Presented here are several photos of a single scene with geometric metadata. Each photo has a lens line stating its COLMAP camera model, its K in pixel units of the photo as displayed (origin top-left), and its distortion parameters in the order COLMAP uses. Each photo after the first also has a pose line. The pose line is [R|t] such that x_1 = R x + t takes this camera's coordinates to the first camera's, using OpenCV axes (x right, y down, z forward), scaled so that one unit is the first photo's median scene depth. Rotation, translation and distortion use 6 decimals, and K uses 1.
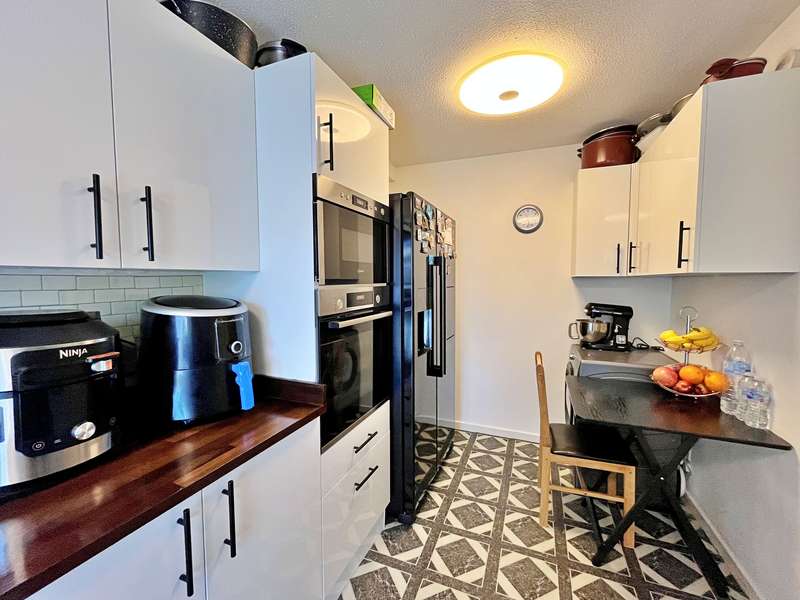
lens RADIAL K [[325.9, 0, 403.2], [0, 325.9, 298.7], [0, 0, 1]] dist [-0.002092, -0.000368]
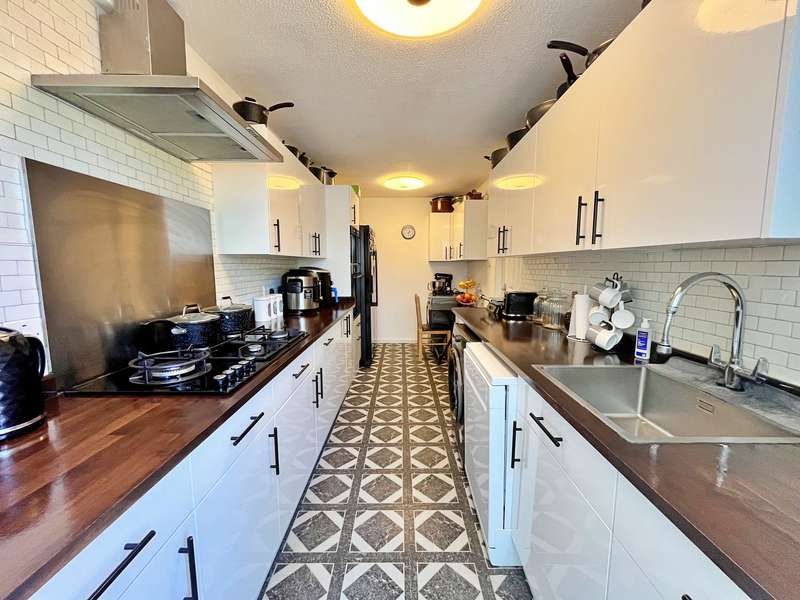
lens RADIAL K [[325.9, 0, 400.9], [0, 325.9, 300.6], [0, 0, 1]] dist [-0.002092, -0.000368]
pose [[0.924024, -0.042583, 0.379955, -0.528277], [0.022821, 0.998149, 0.056369, 0.073235], [-0.381652, -0.043416, 0.923286, -1.022444]]
